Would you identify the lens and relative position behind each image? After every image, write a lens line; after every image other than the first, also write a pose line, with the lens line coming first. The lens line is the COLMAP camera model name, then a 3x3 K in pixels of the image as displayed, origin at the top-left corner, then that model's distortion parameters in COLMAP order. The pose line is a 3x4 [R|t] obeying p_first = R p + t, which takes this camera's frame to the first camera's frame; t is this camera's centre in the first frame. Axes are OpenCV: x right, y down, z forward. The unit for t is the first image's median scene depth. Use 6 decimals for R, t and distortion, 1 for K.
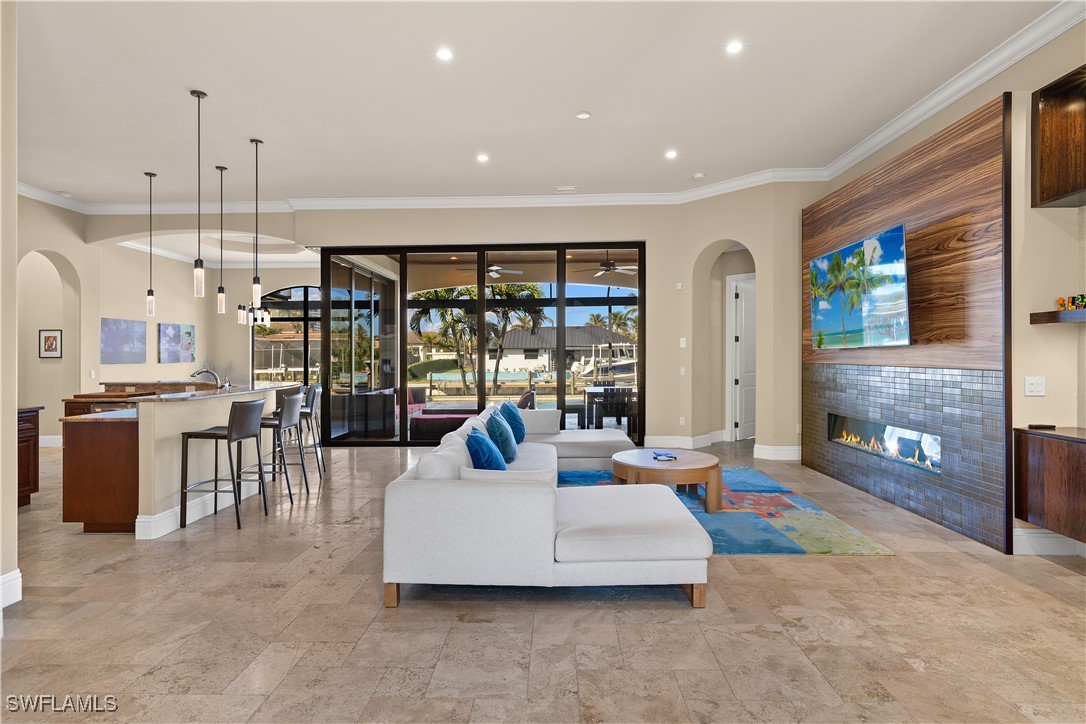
lens RADIAL K [[557.0, 0, 537.5], [0, 557.0, 352.1], [0, 0, 1]] dist [0.004822, -0.001239]
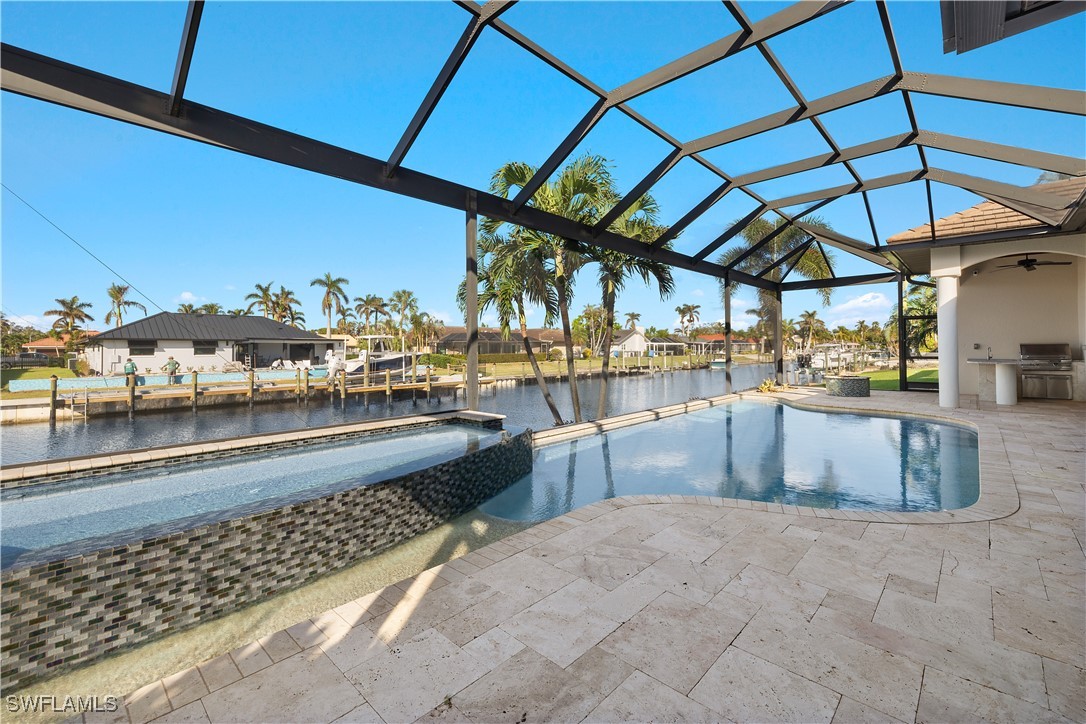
lens RADIAL K [[460.4, 0, 549.4], [0, 460.4, 344.1], [0, 0, 1]] dist [0.010010, -0.001384]
pose [[0.656979, 0.011595, 0.753819, -1.395478], [-0.002443, 0.999909, -0.013250, 0.044727], [-0.753905, 0.006863, 0.656948, 2.015287]]
